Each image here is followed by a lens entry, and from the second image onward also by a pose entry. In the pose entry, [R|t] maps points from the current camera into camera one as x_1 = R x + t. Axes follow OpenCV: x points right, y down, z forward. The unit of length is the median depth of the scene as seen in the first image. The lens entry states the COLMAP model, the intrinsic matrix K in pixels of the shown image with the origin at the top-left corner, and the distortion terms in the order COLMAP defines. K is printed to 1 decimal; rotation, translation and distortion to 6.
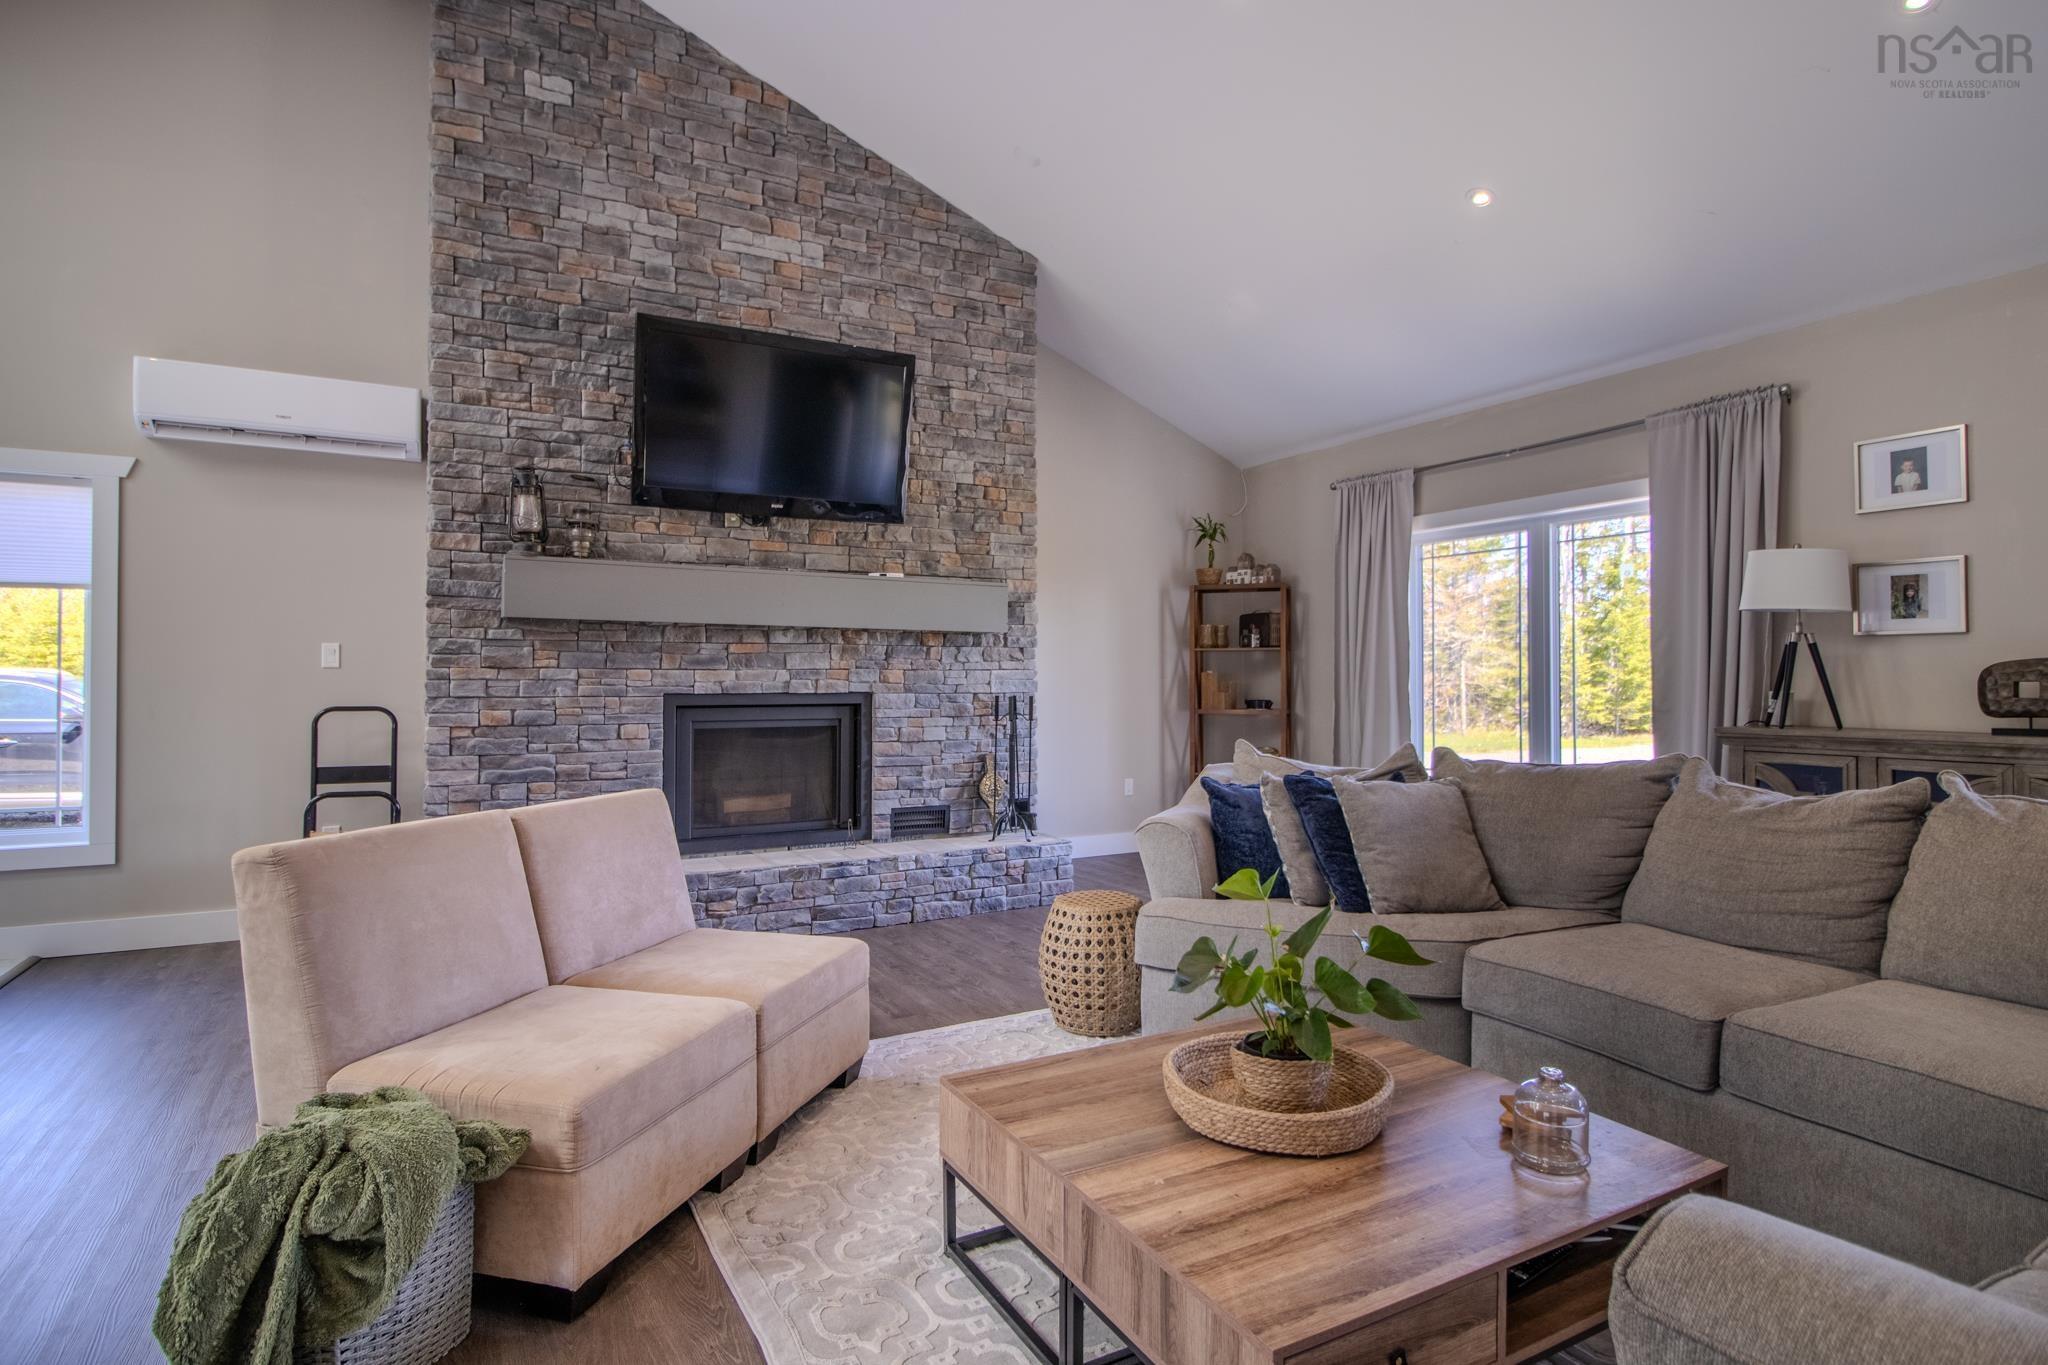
lens RADIAL K [[1048.2, 0, 1033.9], [0, 1048.2, 667.7], [0, 0, 1]] dist [0.000415, -0.011193]
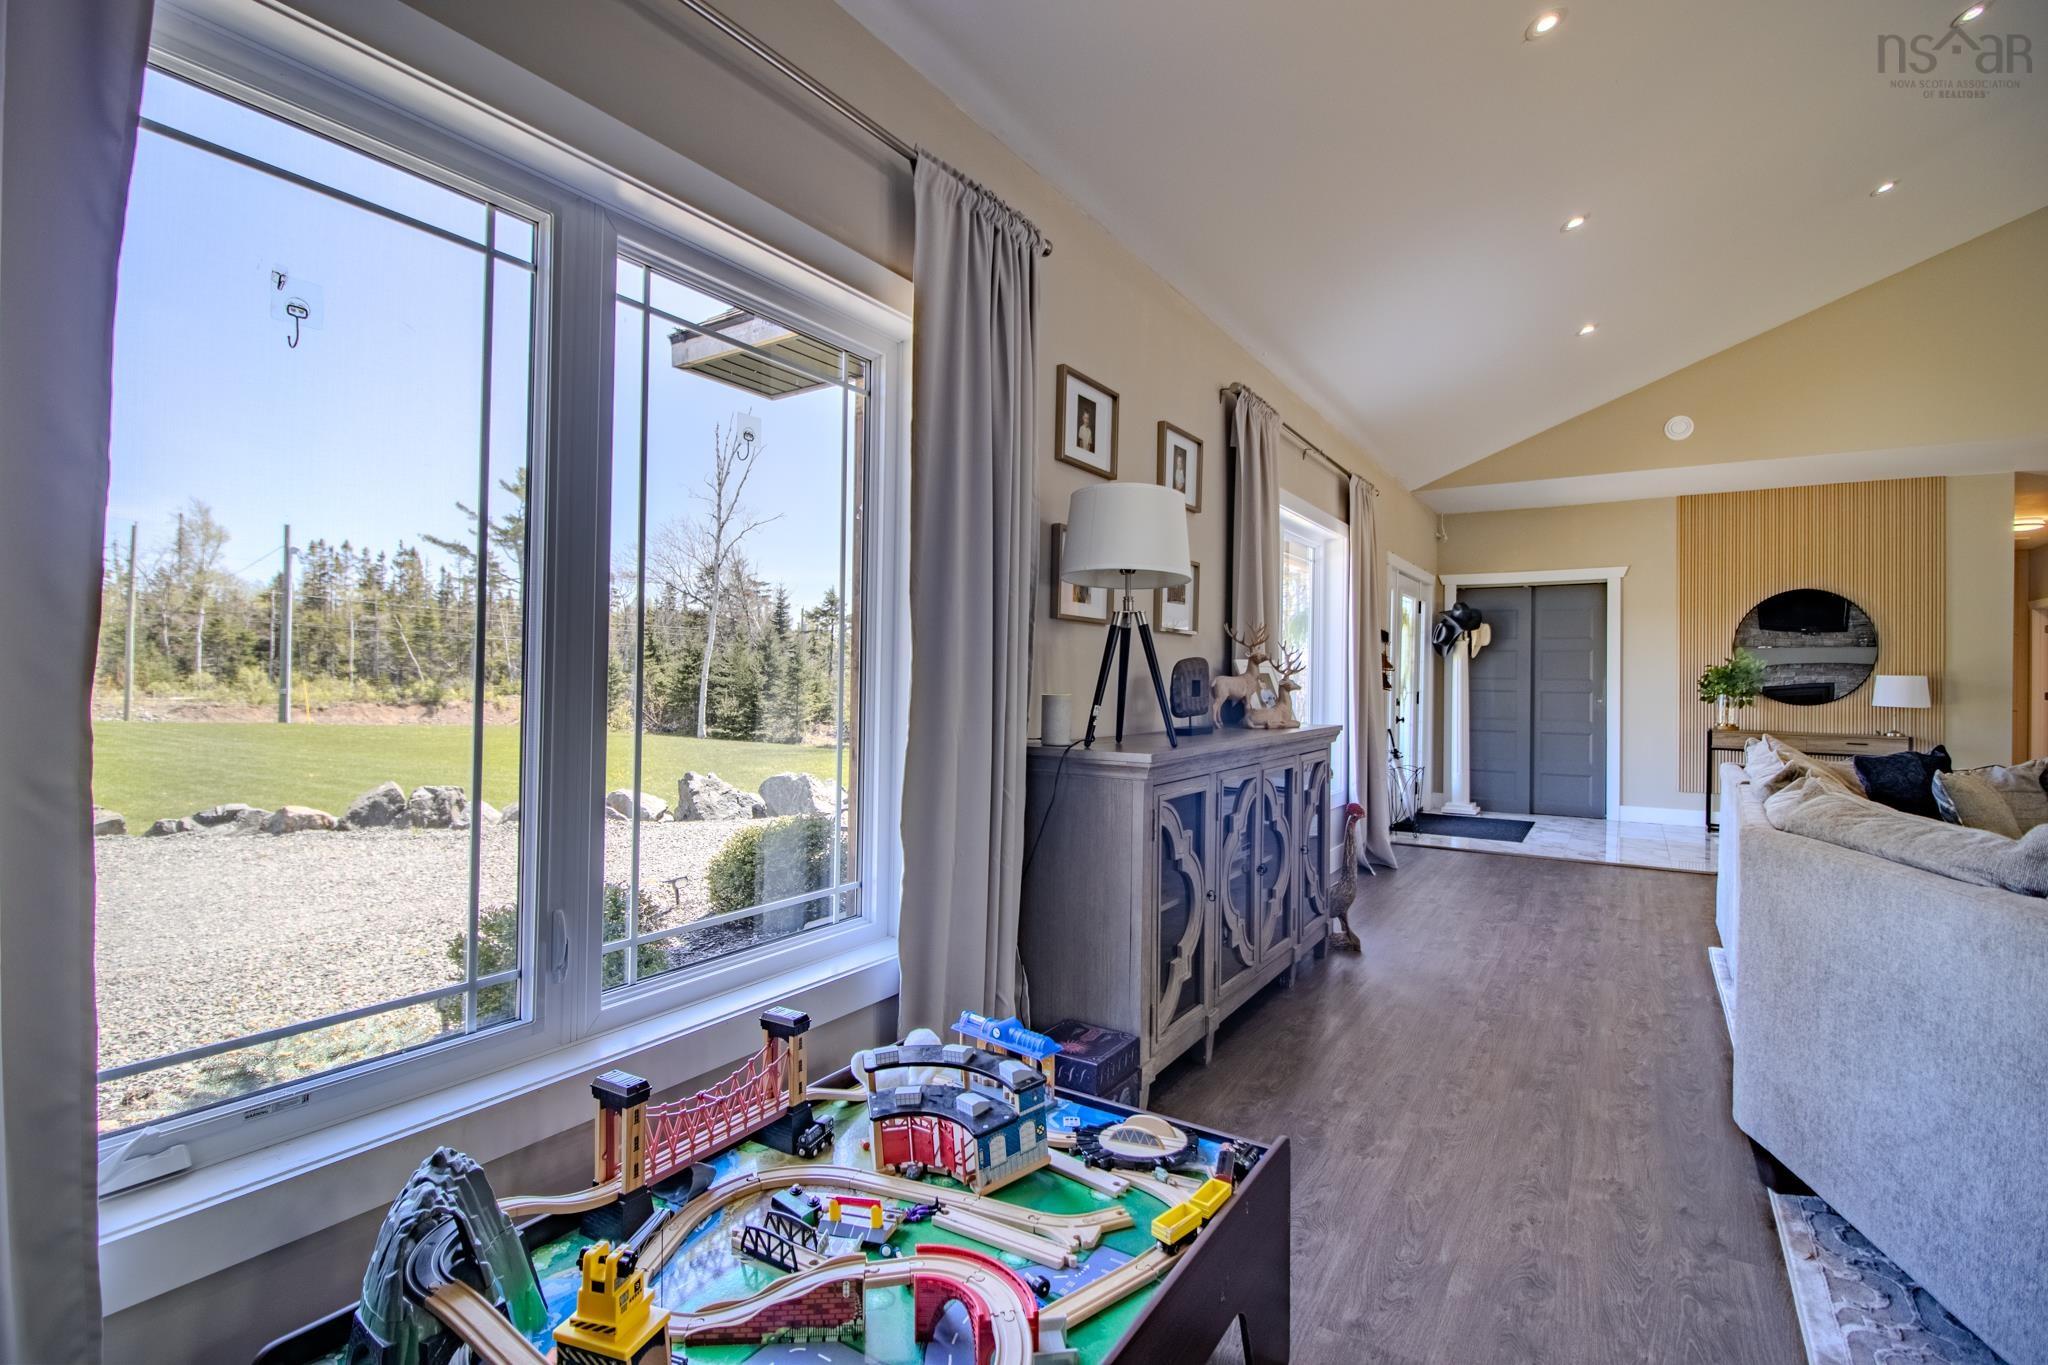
lens RADIAL K [[951.9, 0, 1027.7], [0, 951.9, 671.9], [0, 0, 1]] dist [-0.005891, -0.008372]
pose [[-0.463376, 0.000303, 0.886162, 0.165945], [-0.020019, 0.999741, -0.010810, 0.012954], [-0.885936, -0.022749, -0.463250, 1.170289]]
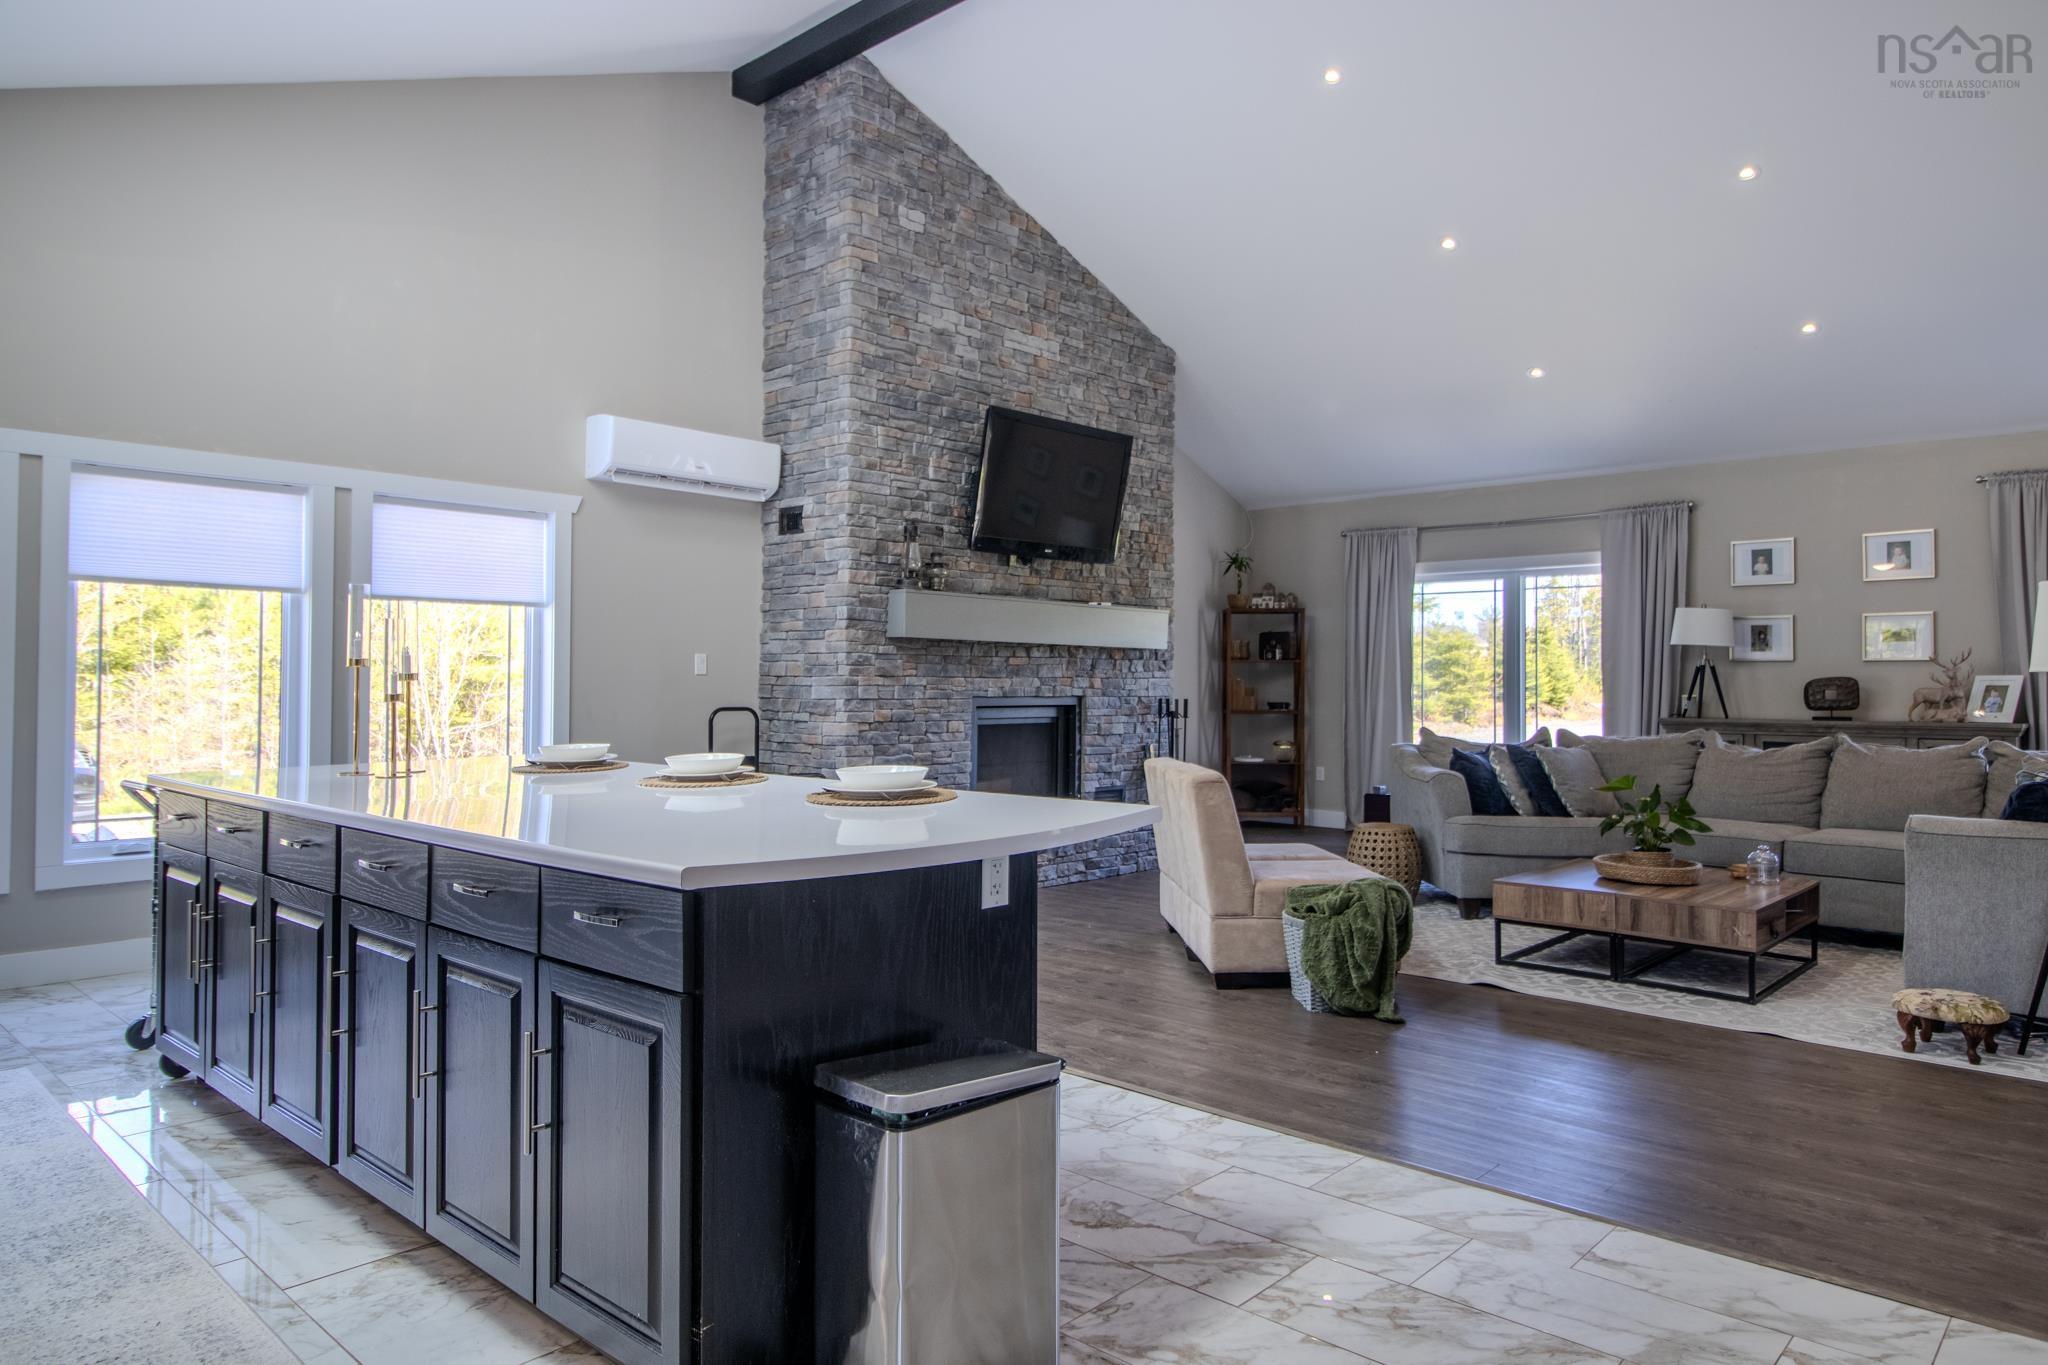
lens RADIAL K [[1284.5, 0, 1031.4], [0, 1284.5, 660.2], [0, 0, 1]] dist [0.015034, -0.010650]
pose [[0.951211, 0.009311, 0.308402, -0.752534], [-0.007550, 0.999948, -0.006903, -0.009039], [-0.308450, 0.004237, 0.951231, -0.495196]]
